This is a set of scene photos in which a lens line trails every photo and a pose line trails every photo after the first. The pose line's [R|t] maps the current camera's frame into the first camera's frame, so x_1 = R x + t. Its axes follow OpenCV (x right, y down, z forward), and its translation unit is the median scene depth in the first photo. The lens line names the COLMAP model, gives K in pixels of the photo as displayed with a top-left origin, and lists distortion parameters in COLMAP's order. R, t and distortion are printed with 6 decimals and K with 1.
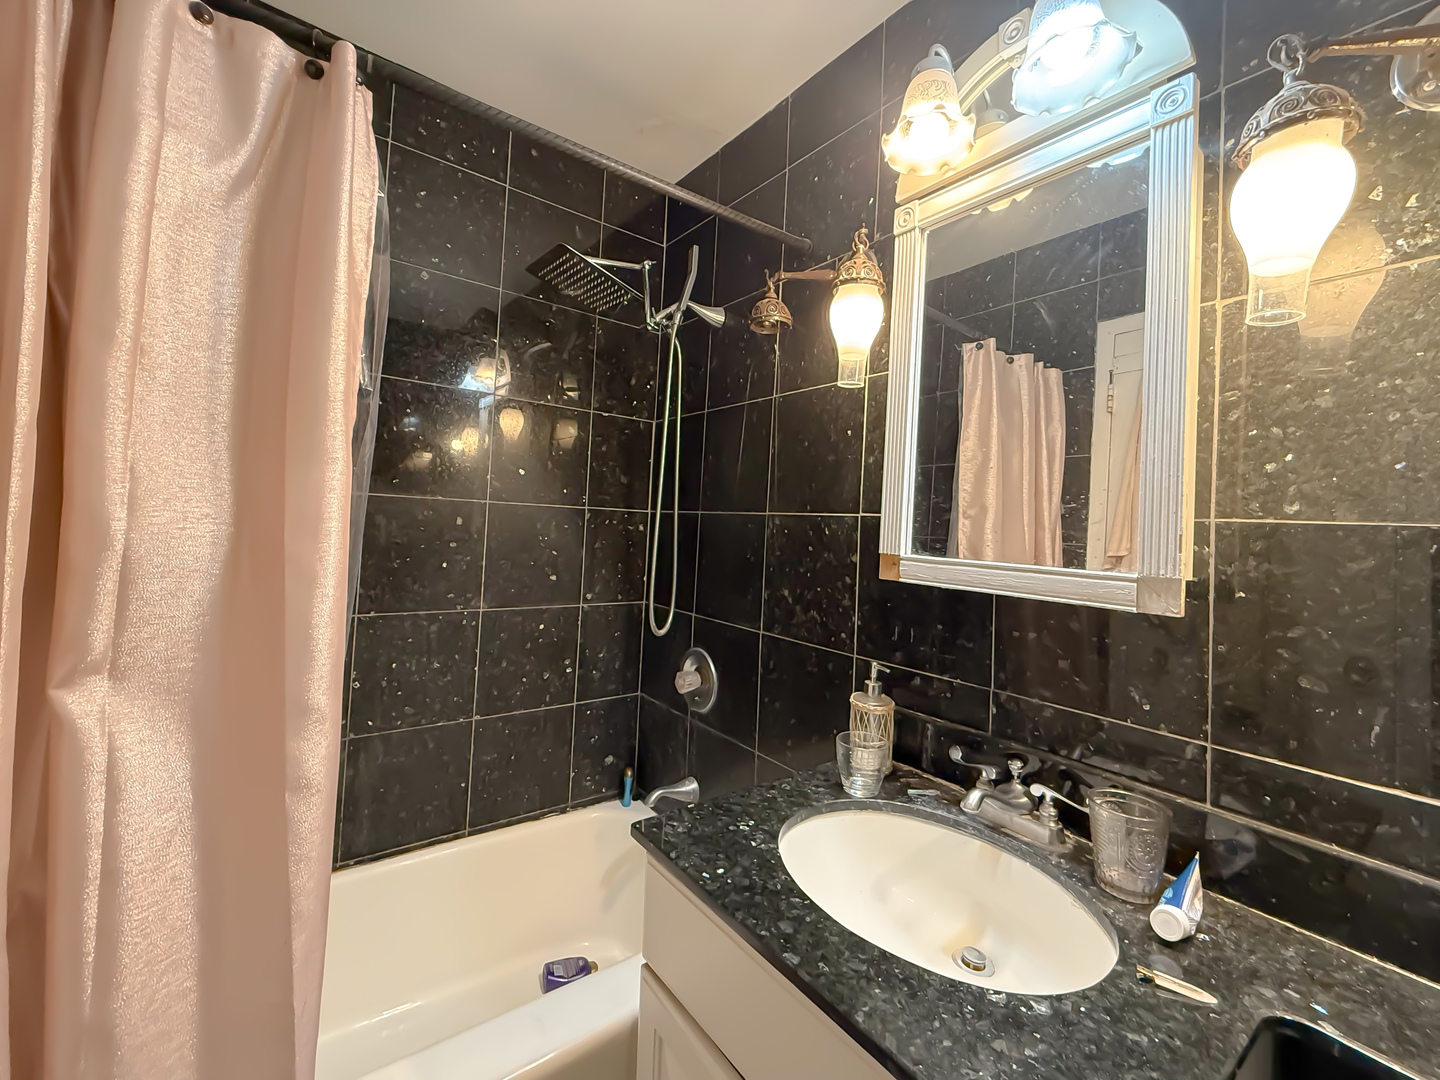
lens RADIAL K [[600.5, 0, 684.0], [0, 600.5, 489.5], [0, 0, 1]] dist [0.000262, -0.000105]
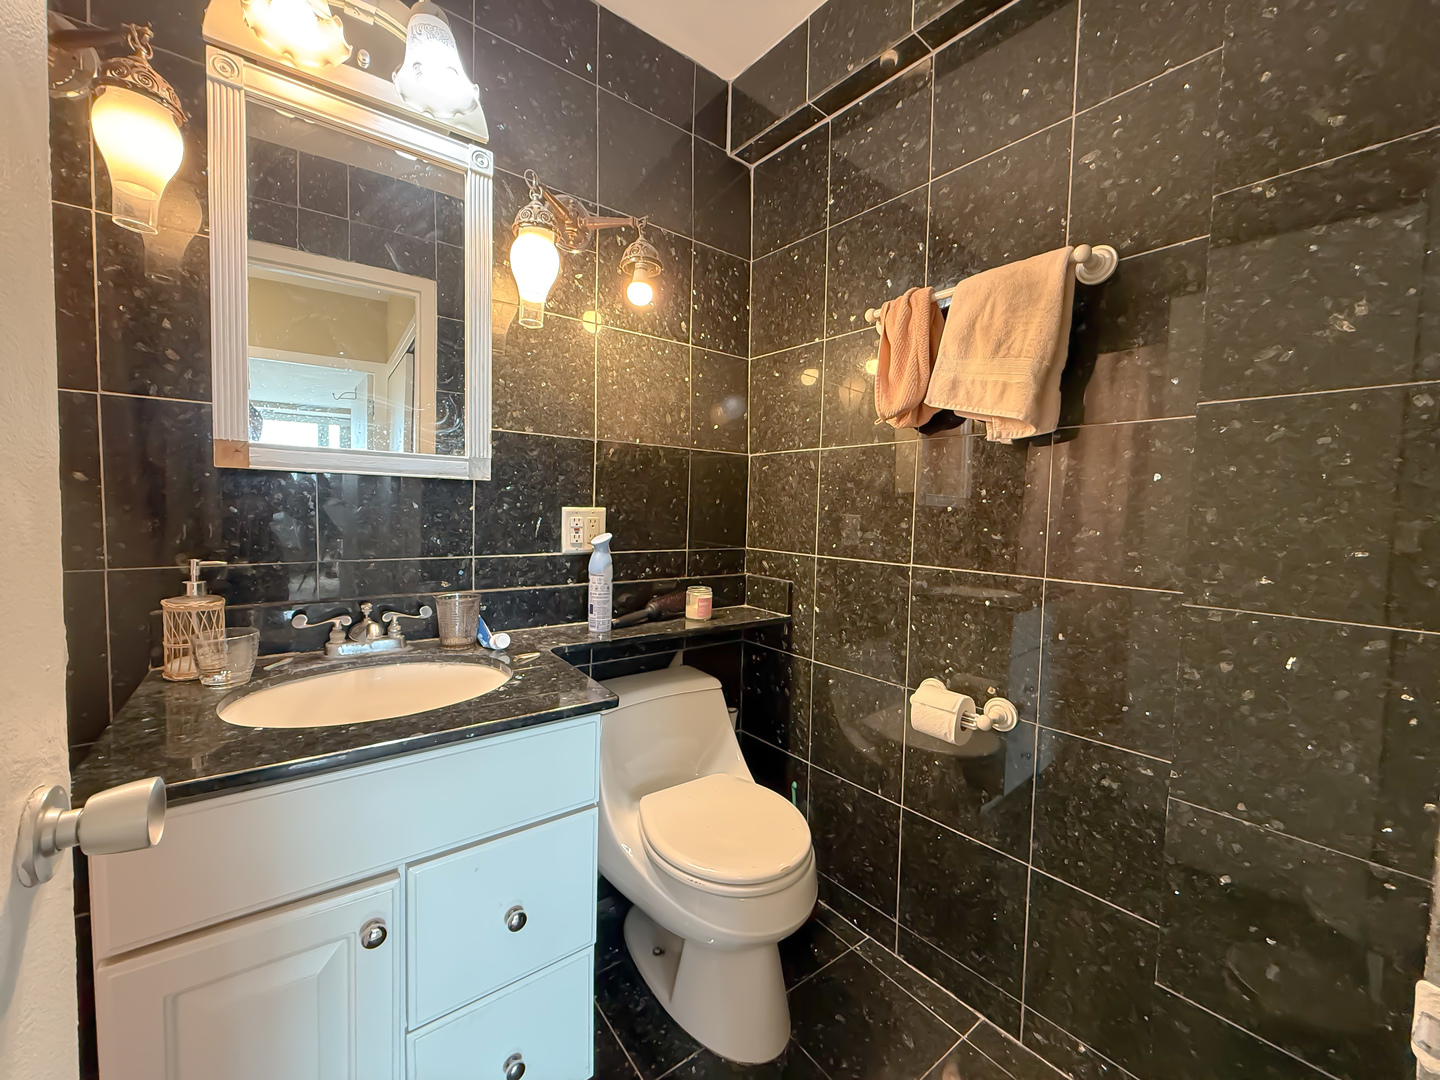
lens RADIAL K [[584.5, 0, 721.5], [0, 584.5, 529.3], [0, 0, 1]] dist [-0.000067, -0.000048]
pose [[-0.026465, -0.079949, 0.996448, -0.712456], [-0.079232, 0.993829, 0.077634, 0.133328], [-0.996505, -0.076896, -0.032637, 0.291081]]
